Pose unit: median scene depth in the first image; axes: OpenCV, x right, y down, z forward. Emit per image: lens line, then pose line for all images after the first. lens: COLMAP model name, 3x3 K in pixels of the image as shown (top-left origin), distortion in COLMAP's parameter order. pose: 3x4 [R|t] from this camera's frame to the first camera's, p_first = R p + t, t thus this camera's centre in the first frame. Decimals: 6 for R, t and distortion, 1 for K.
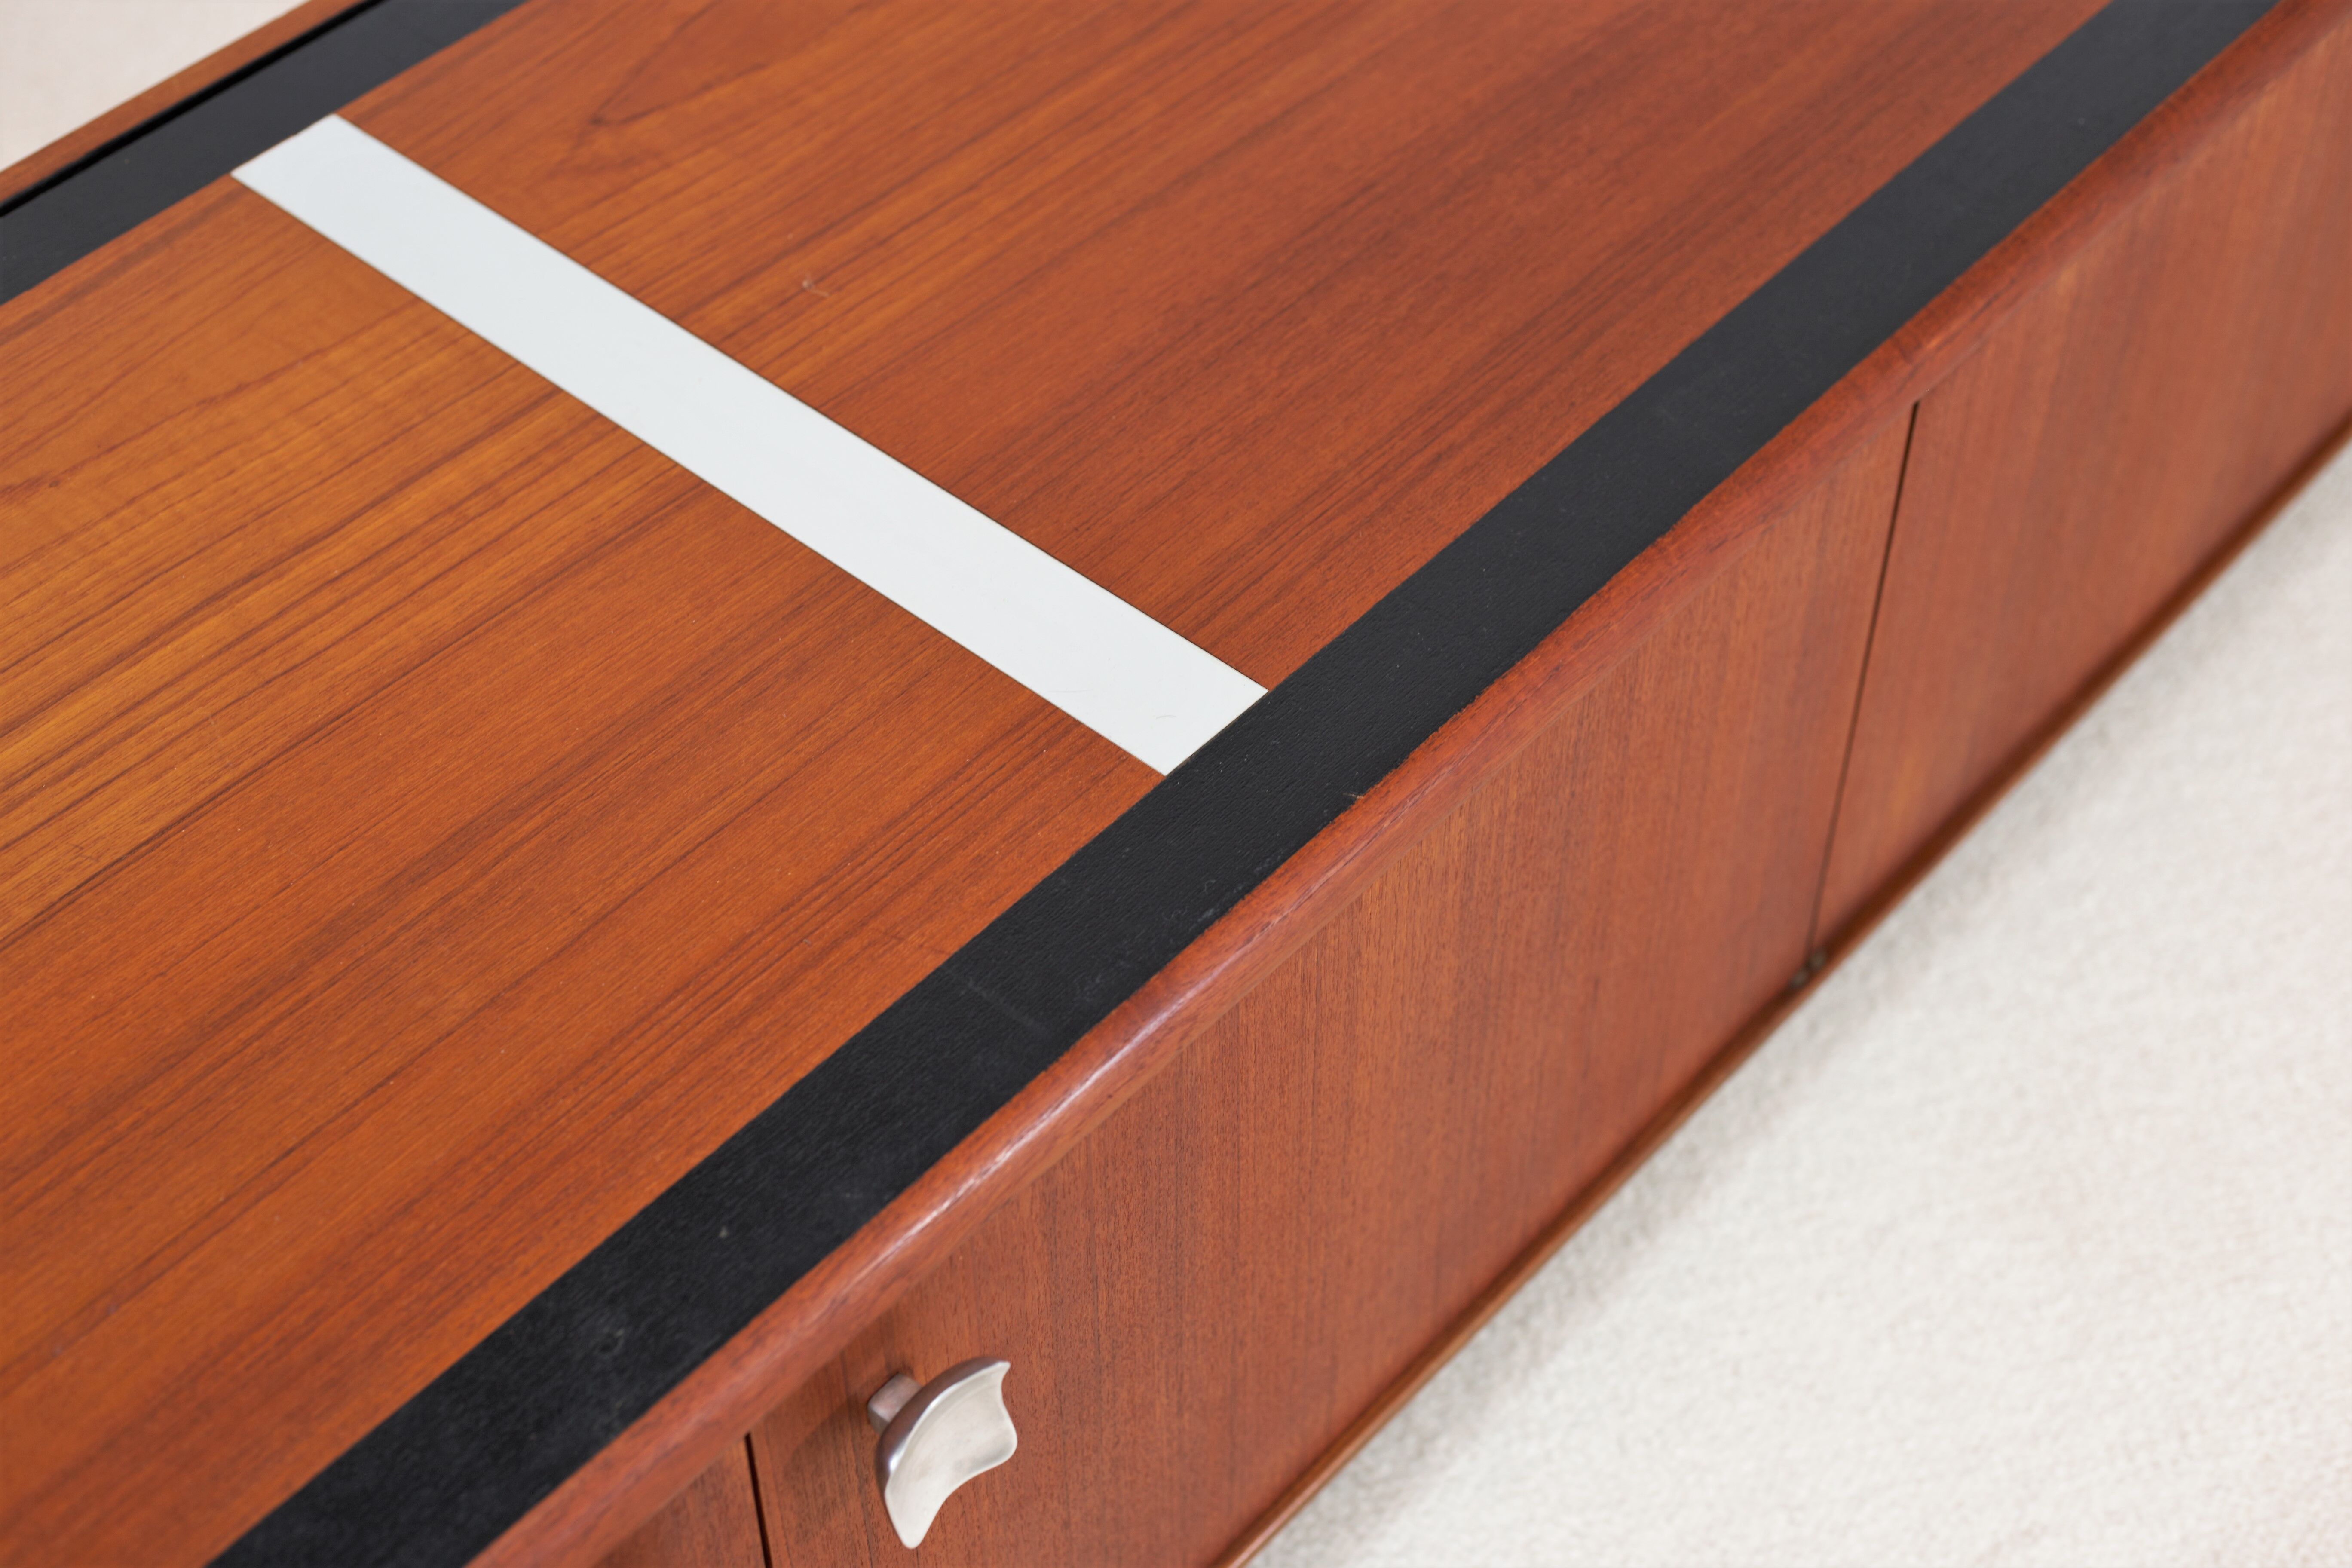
lens RADIAL K [[3539.9, 0, 1176.0], [0, 3539.9, 784.0], [0, 0, 1]] dist [-0.118240, -0.090969]
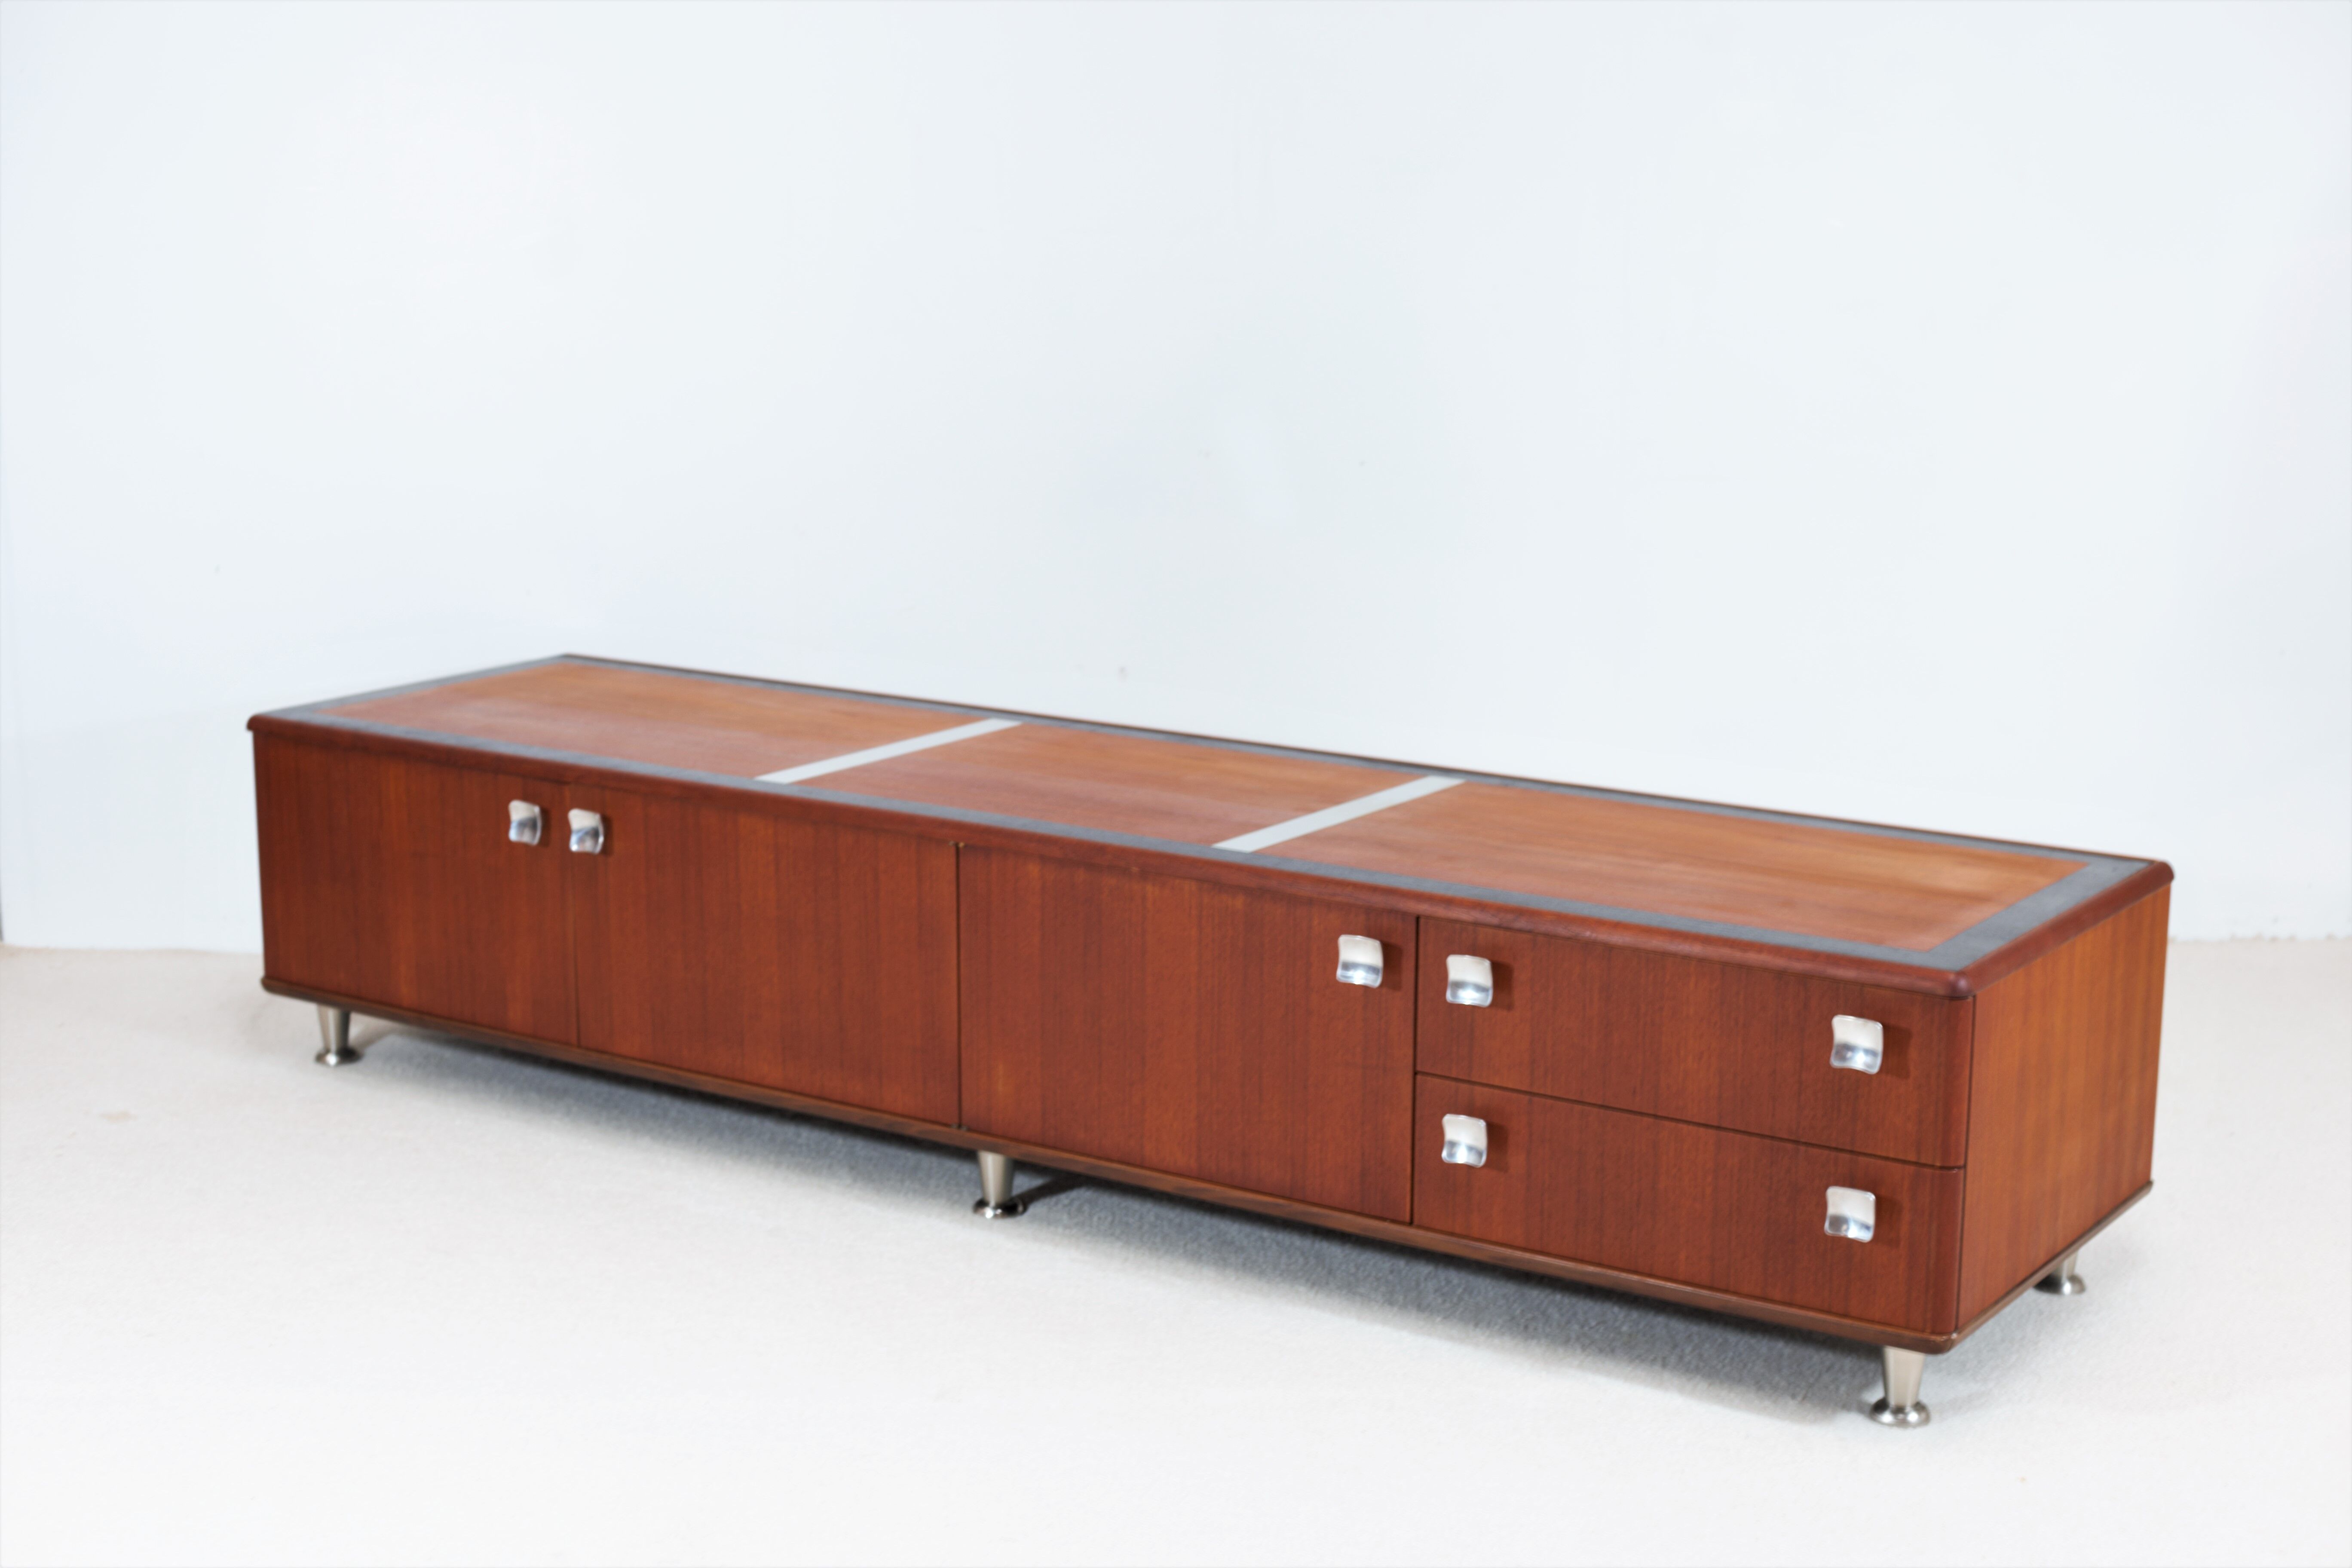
lens RADIAL K [[3427.7, 0, 1174.6], [0, 3427.7, 869.7], [0, 0, 1]] dist [-0.069262, -0.161775]
pose [[0.128466, 0.220316, -0.966932, 3.255826], [-0.723312, 0.687855, 0.060630, -0.434956], [0.678467, 0.691604, 0.247723, 0.421725]]
